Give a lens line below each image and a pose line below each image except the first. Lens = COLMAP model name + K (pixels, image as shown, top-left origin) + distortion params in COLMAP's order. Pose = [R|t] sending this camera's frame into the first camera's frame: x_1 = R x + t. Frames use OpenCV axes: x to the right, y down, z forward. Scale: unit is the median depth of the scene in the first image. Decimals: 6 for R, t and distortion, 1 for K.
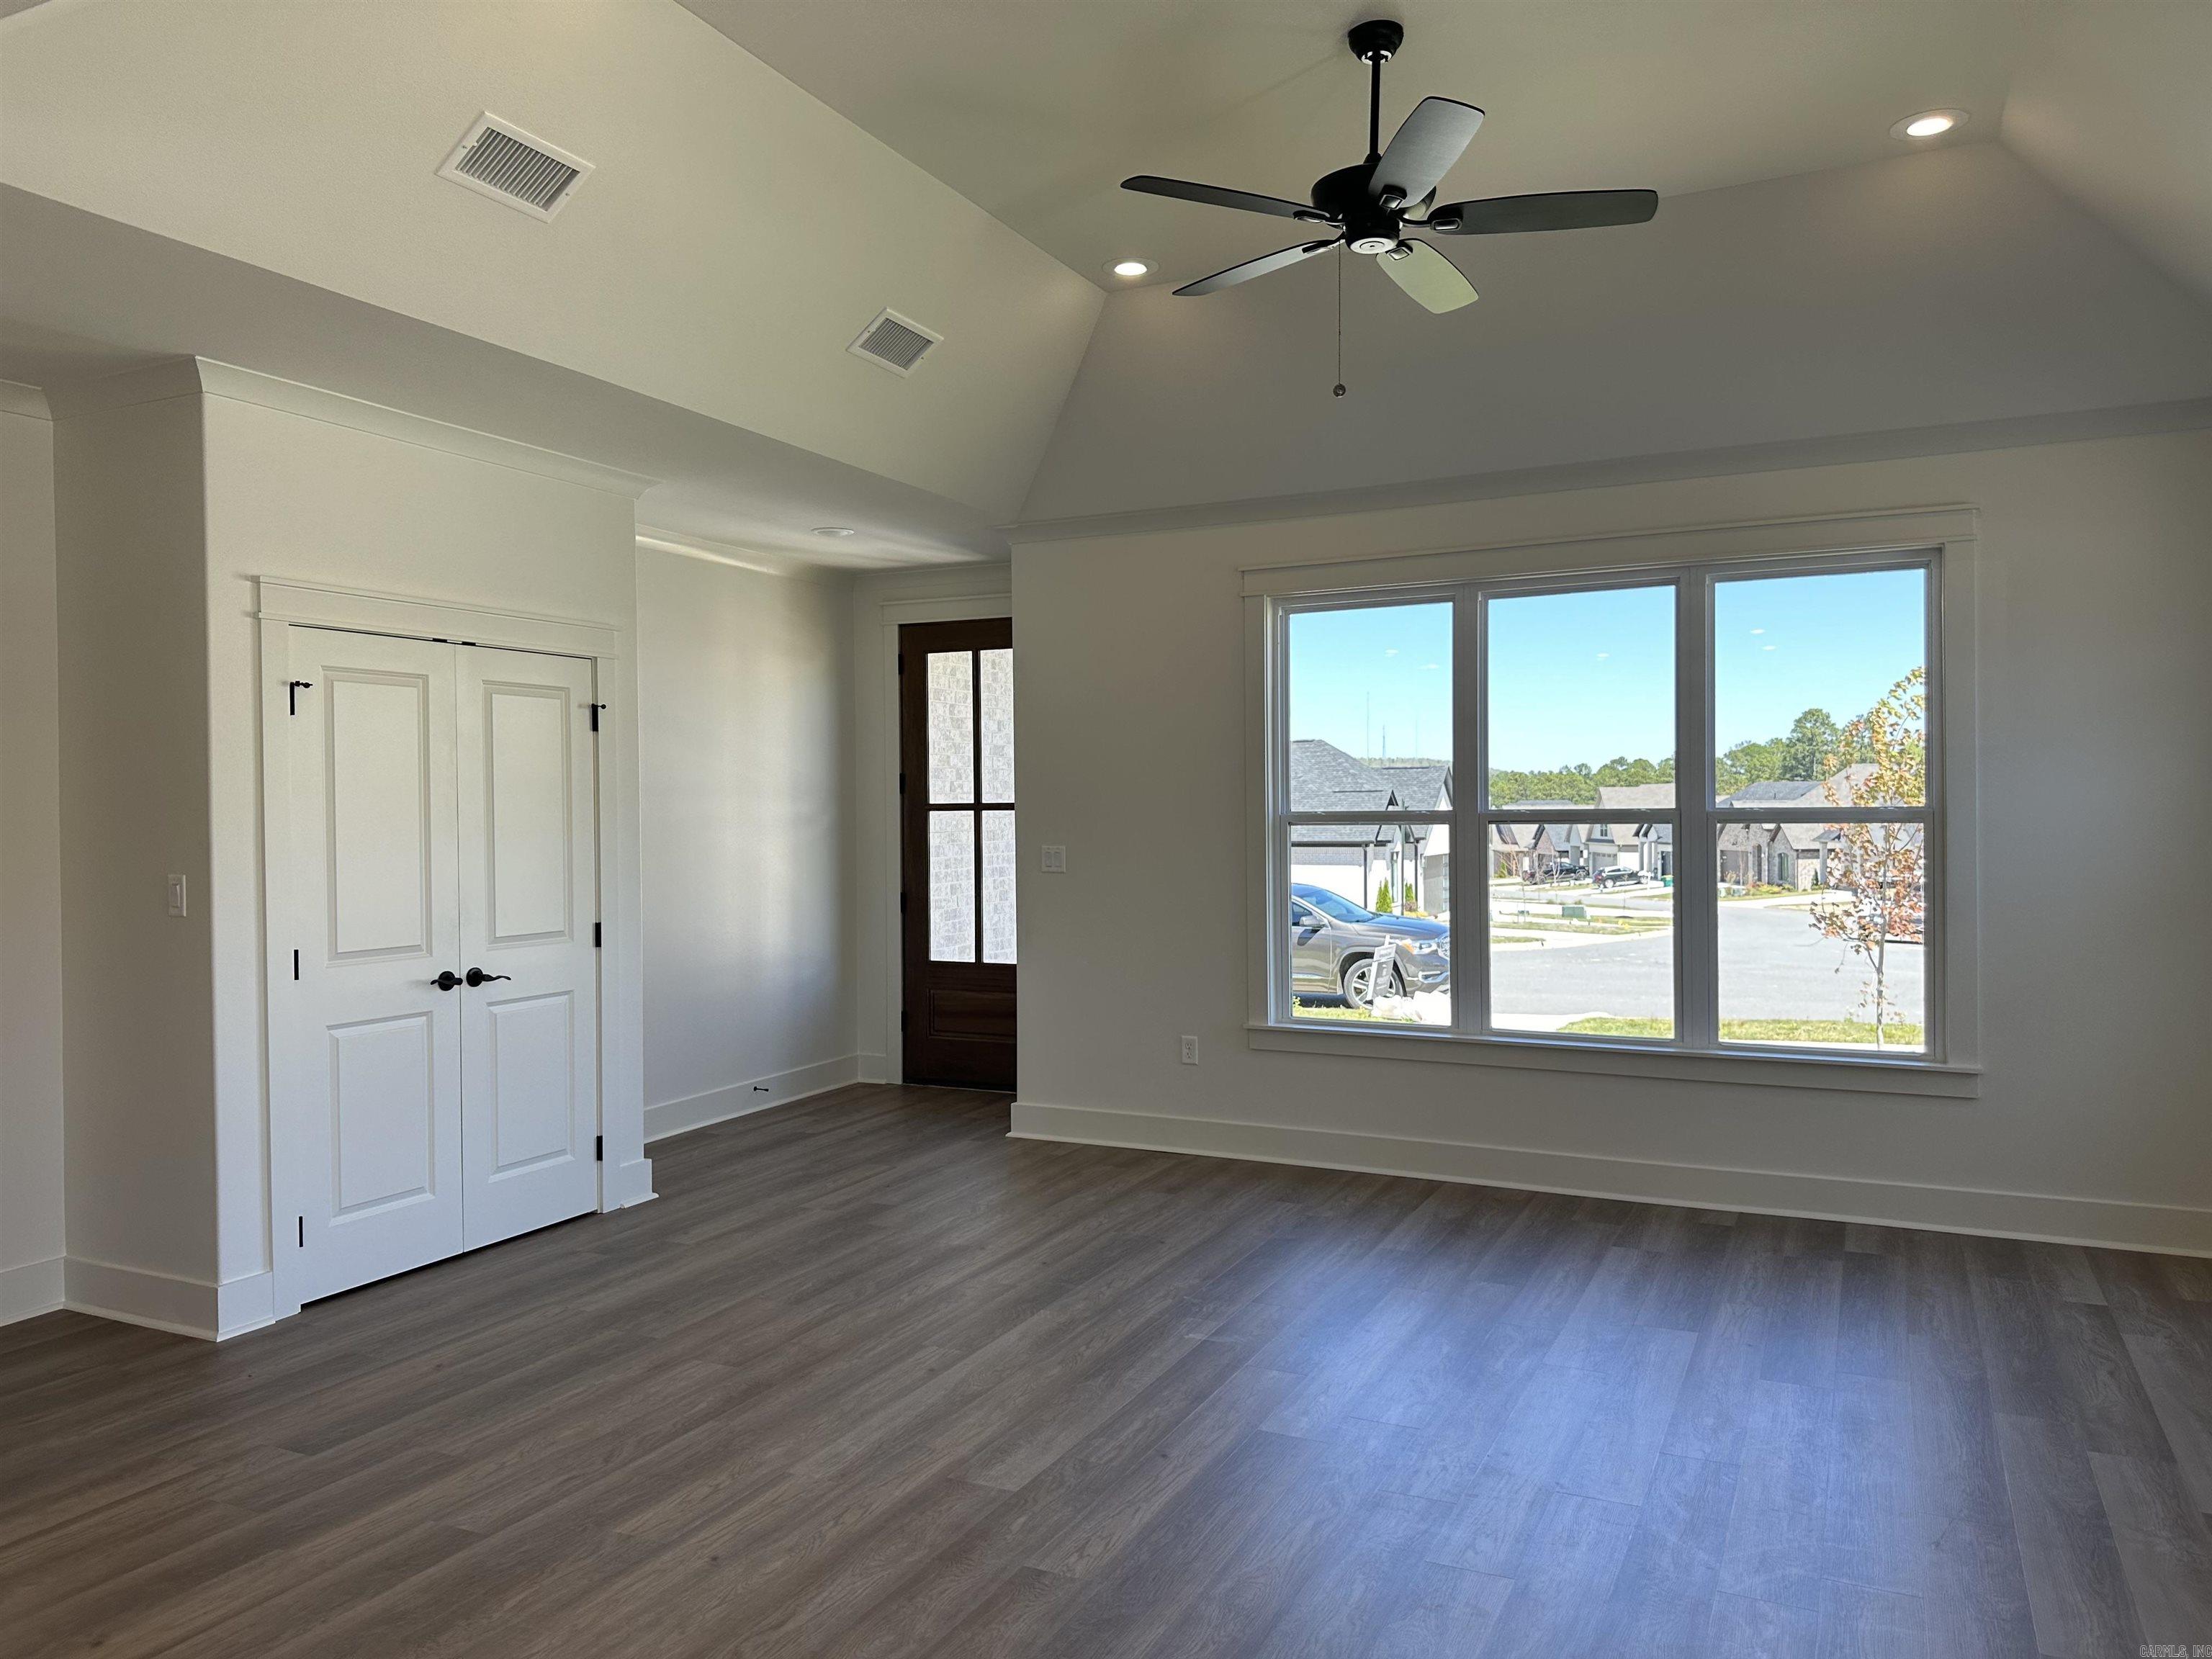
lens RADIAL K [[1555.4, 0, 1090.9], [0, 1555.4, 827.5], [0, 0, 1]] dist [0.103389, -0.148649]
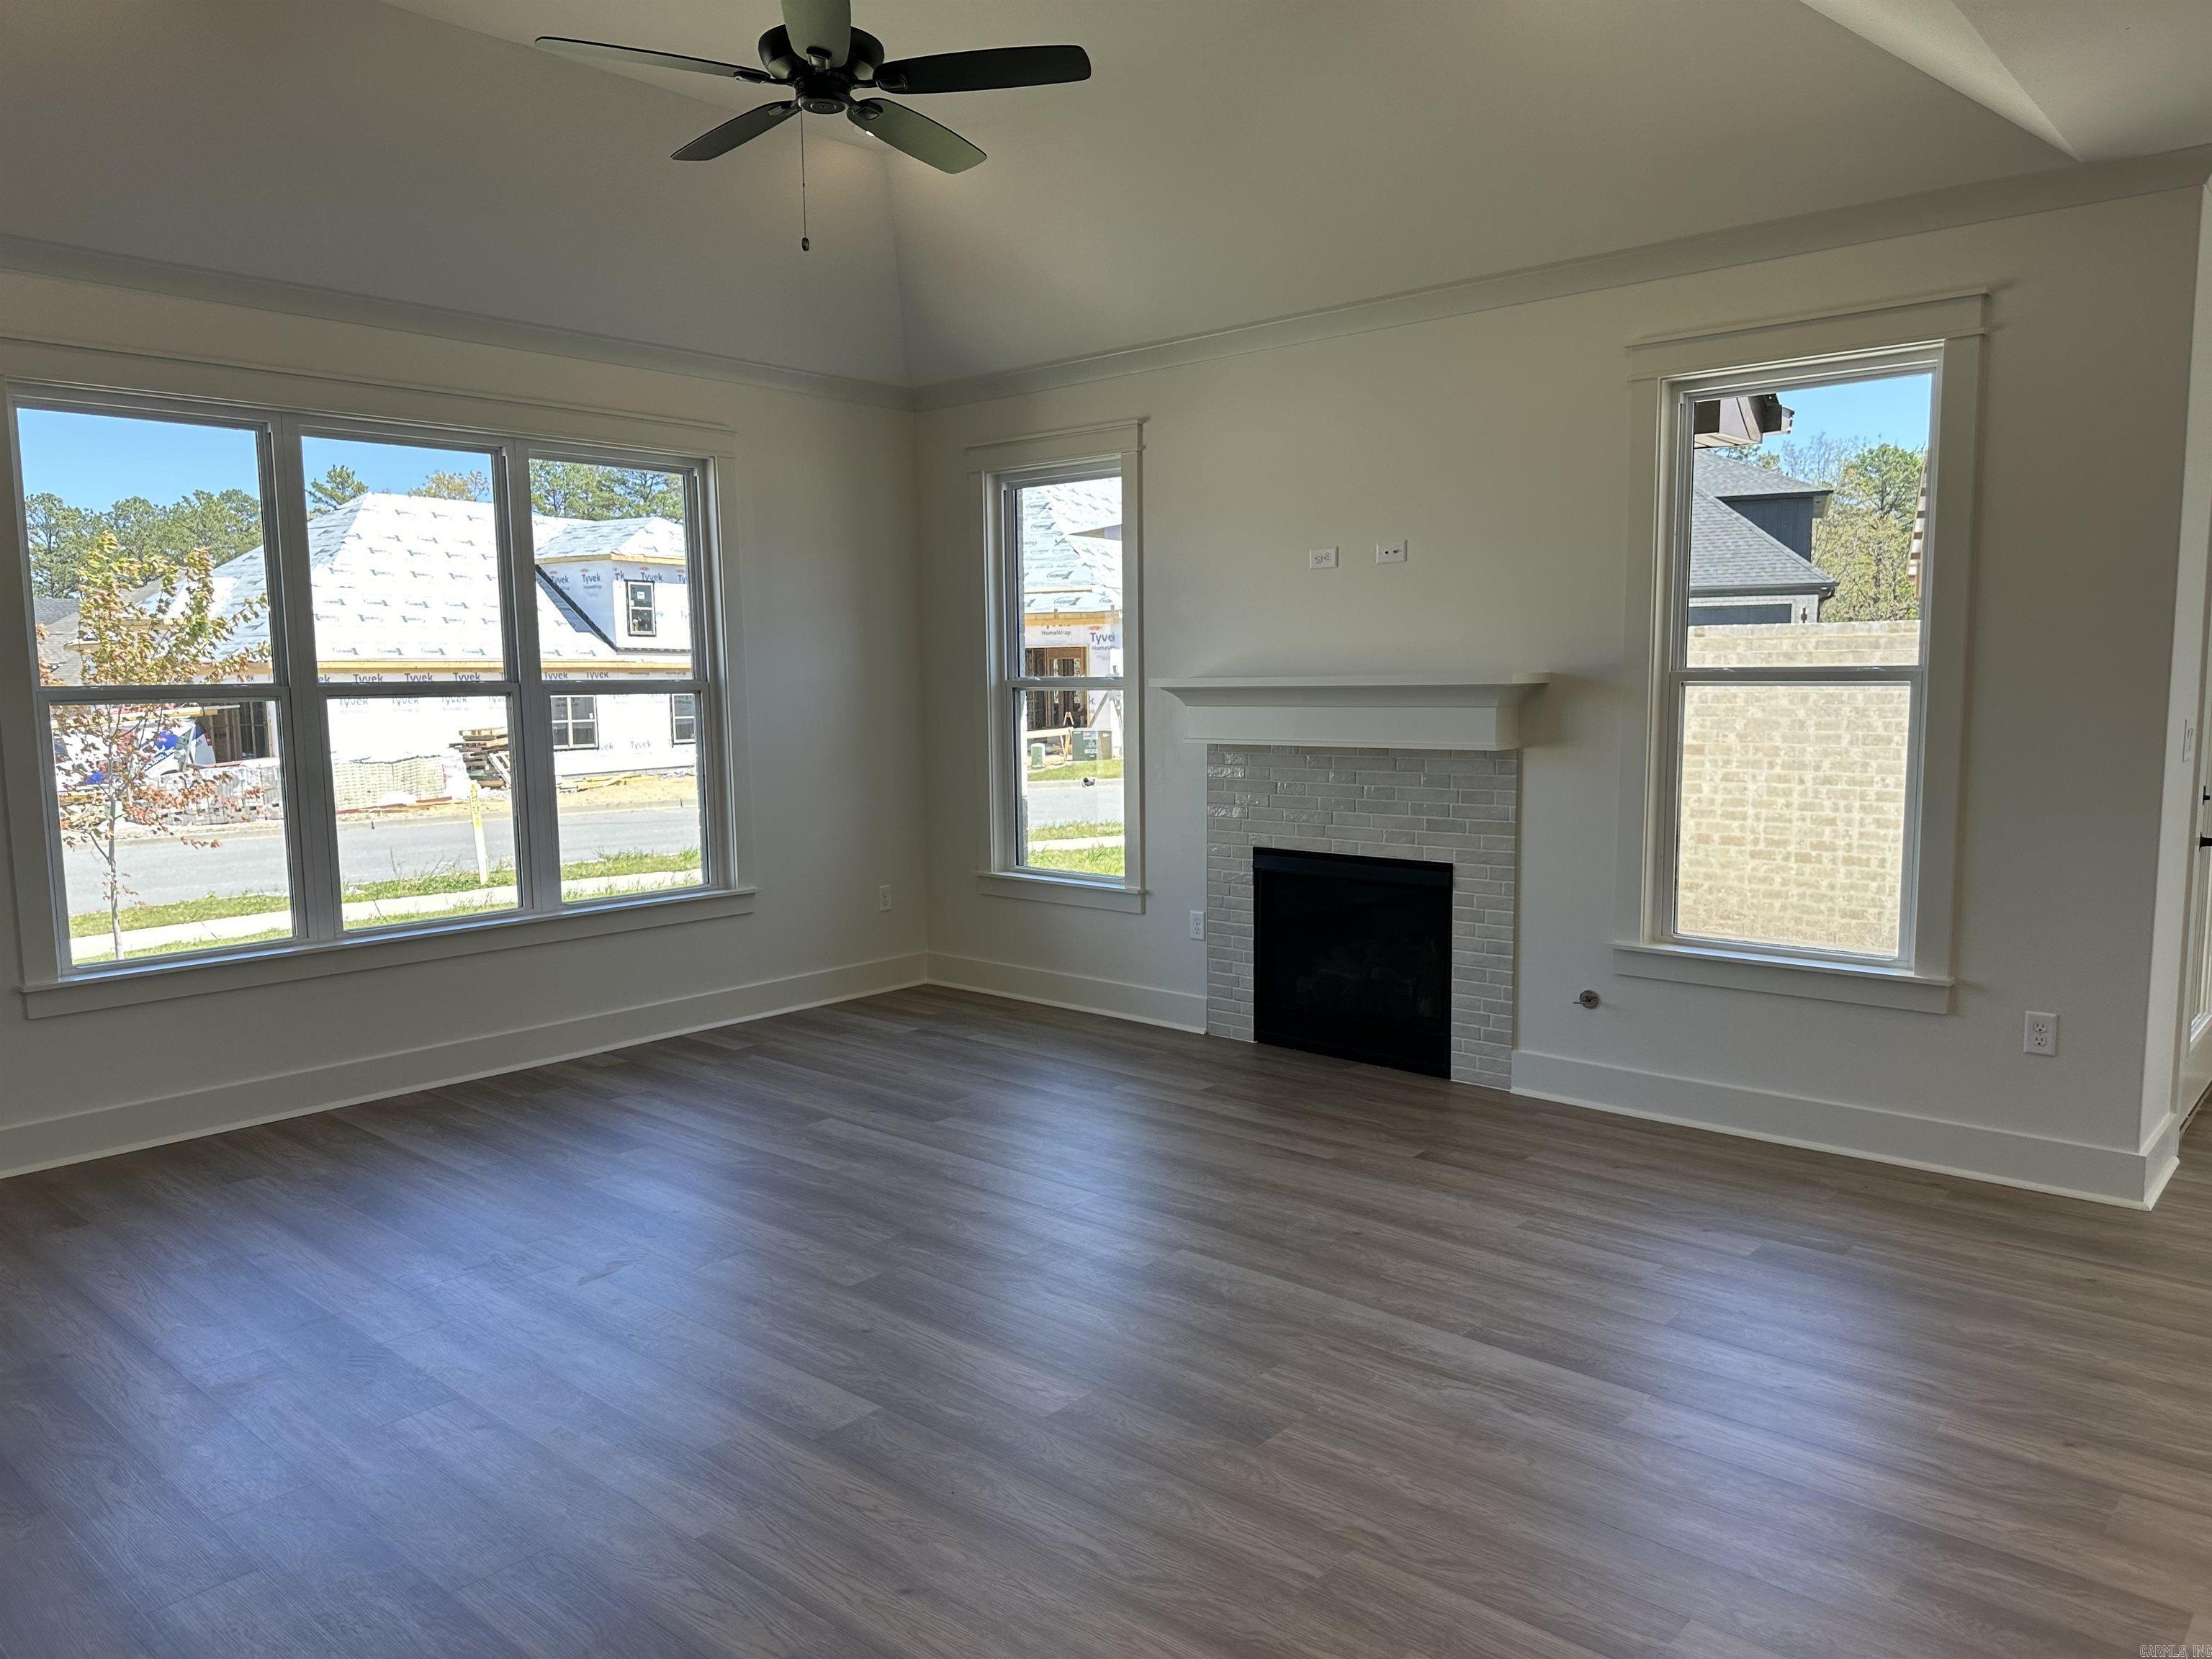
lens RADIAL K [[1568.1, 0, 1128.0], [0, 1568.1, 864.7], [0, 0, 1]] dist [0.058627, -0.073657]
pose [[0.246913, -0.114702, 0.962225, -0.562611], [0.022530, 0.993381, 0.112635, -0.001097], [-0.968776, -0.006132, 0.247863, 0.394398]]
